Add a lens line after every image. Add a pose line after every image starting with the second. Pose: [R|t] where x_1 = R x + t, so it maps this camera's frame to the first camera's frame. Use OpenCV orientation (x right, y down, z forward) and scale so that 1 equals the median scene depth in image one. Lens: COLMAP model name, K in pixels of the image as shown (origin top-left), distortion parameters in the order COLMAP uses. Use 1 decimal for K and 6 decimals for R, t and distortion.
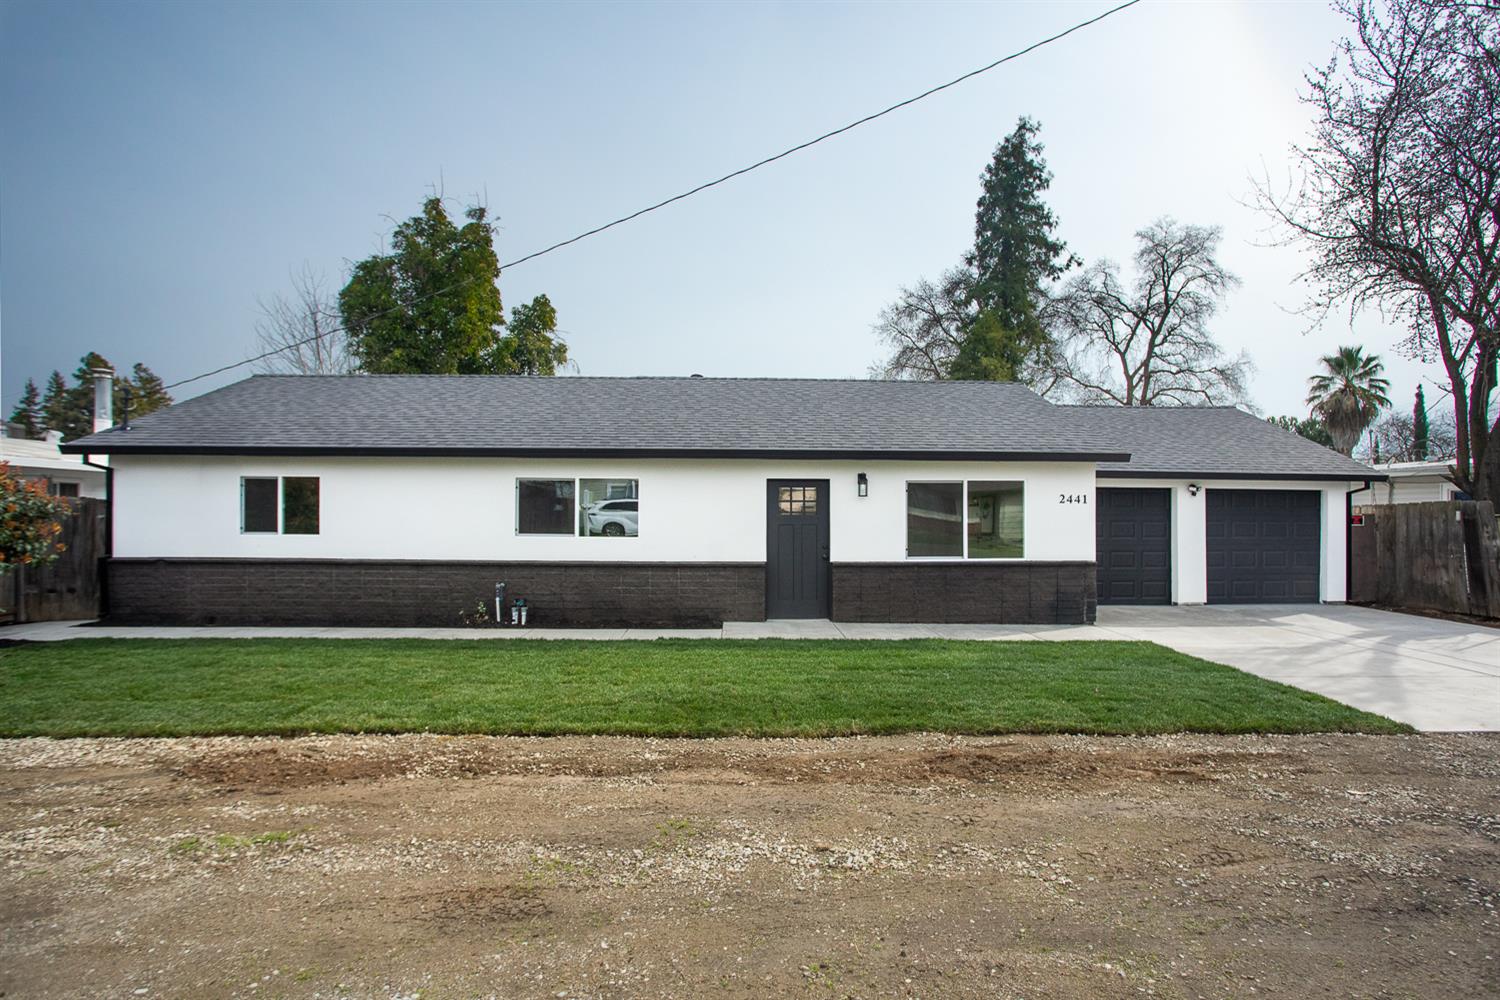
lens RADIAL K [[795.6, 0, 765.7], [0, 795.6, 524.2], [0, 0, 1]] dist [-0.036463, 0.008784]
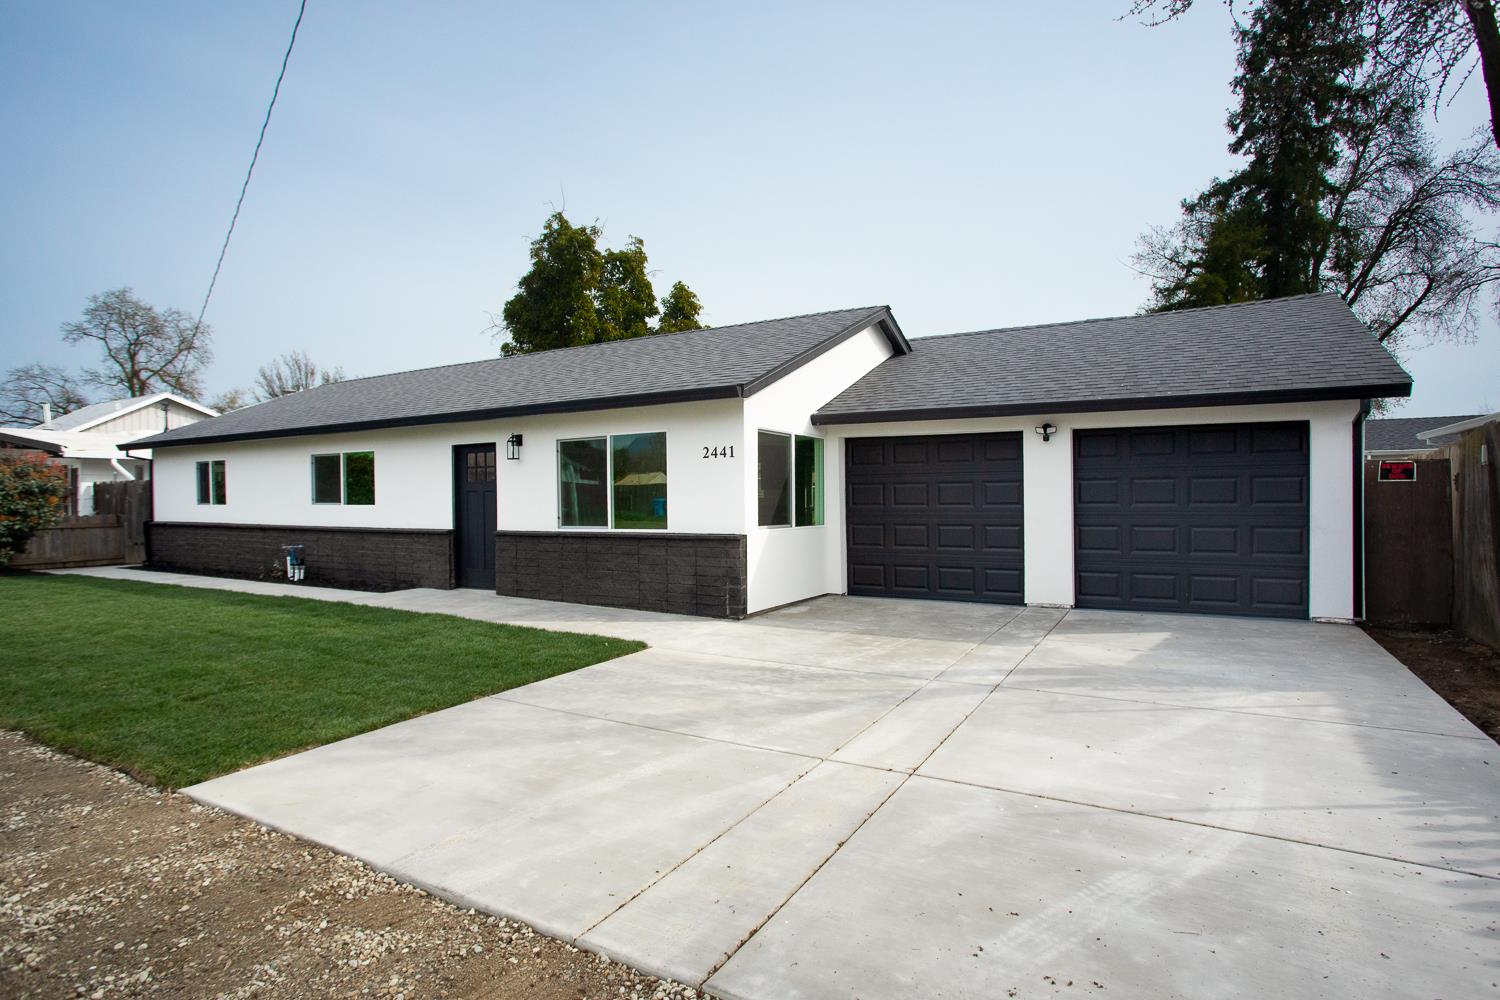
lens RADIAL K [[776.1, 0, 746.0], [0, 776.1, 544.6], [0, 0, 1]] dist [-0.042496, 0.007555]
pose [[0.839851, 0.022028, -0.542370, 0.814473], [0.006110, 0.998729, 0.050024, 0.019833], [0.542783, -0.045326, 0.838649, 0.389130]]
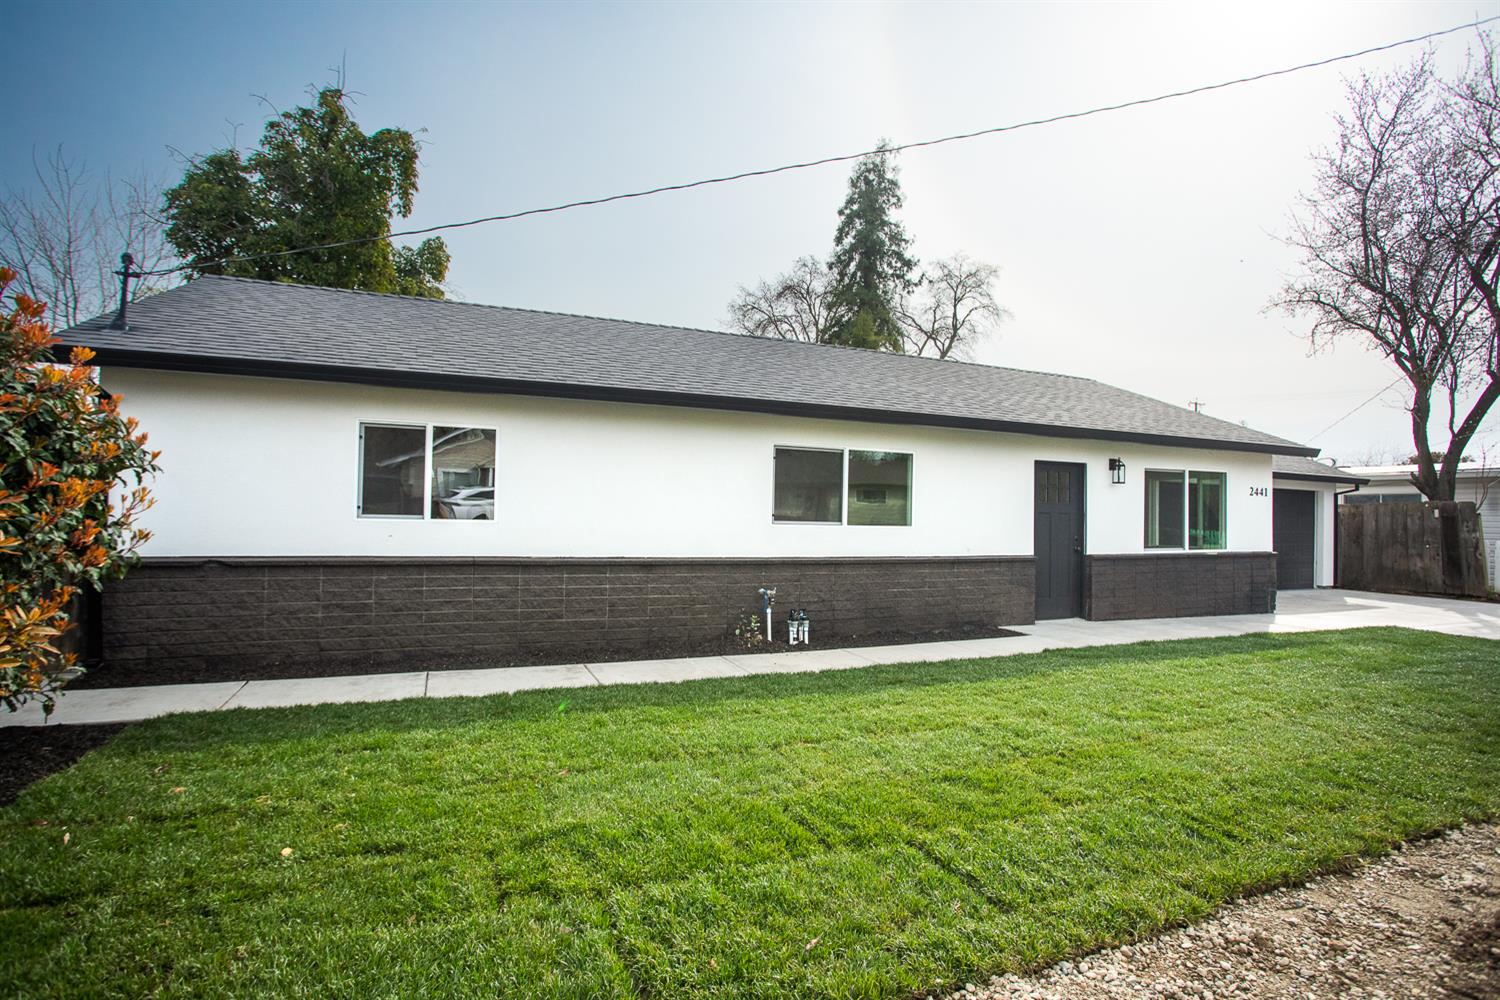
lens RADIAL K [[776.1, 0, 776.6], [0, 776.1, 501.9], [0, 0, 1]] dist [-0.042496, 0.007555]
pose [[0.927013, 0.017495, 0.374622, -0.568804], [-0.006519, 0.999512, -0.030547, 0.016149], [-0.374973, 0.025876, 0.926674, 0.317421]]
